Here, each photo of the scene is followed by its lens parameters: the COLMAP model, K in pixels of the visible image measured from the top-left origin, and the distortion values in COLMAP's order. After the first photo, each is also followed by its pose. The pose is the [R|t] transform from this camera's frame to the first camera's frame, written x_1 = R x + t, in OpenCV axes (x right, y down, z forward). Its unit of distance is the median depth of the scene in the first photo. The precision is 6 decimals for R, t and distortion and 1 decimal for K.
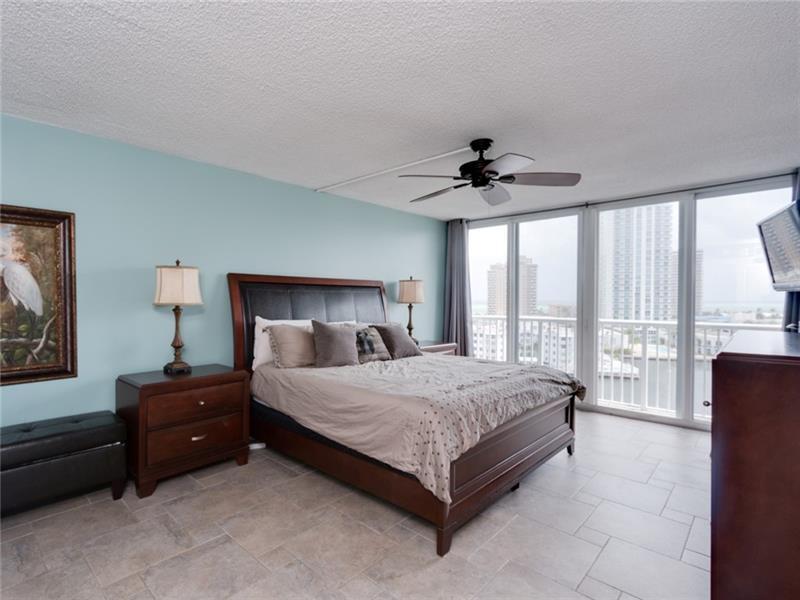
lens RADIAL K [[400.6, 0, 400.0], [0, 400.6, 300.0], [0, 0, 1]] dist [-0.000280, 0.000087]
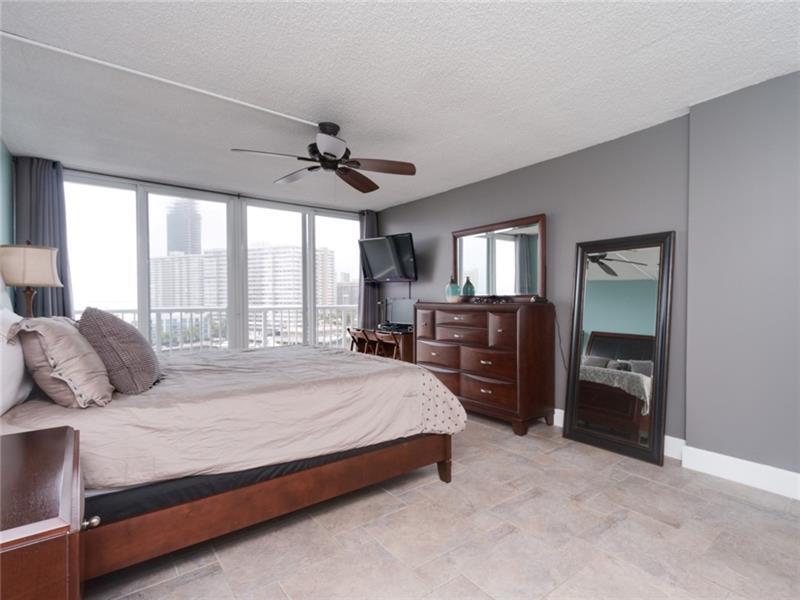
lens RADIAL K [[409.6, 0, 400.0], [0, 409.6, 300.0], [0, 0, 1]] dist [0.004843, 0.000826]
pose [[0.179489, -0.006616, 0.983738, -0.957742], [0.005354, 0.999969, 0.005748, 0.055143], [-0.983745, 0.004235, 0.179519, 0.753979]]
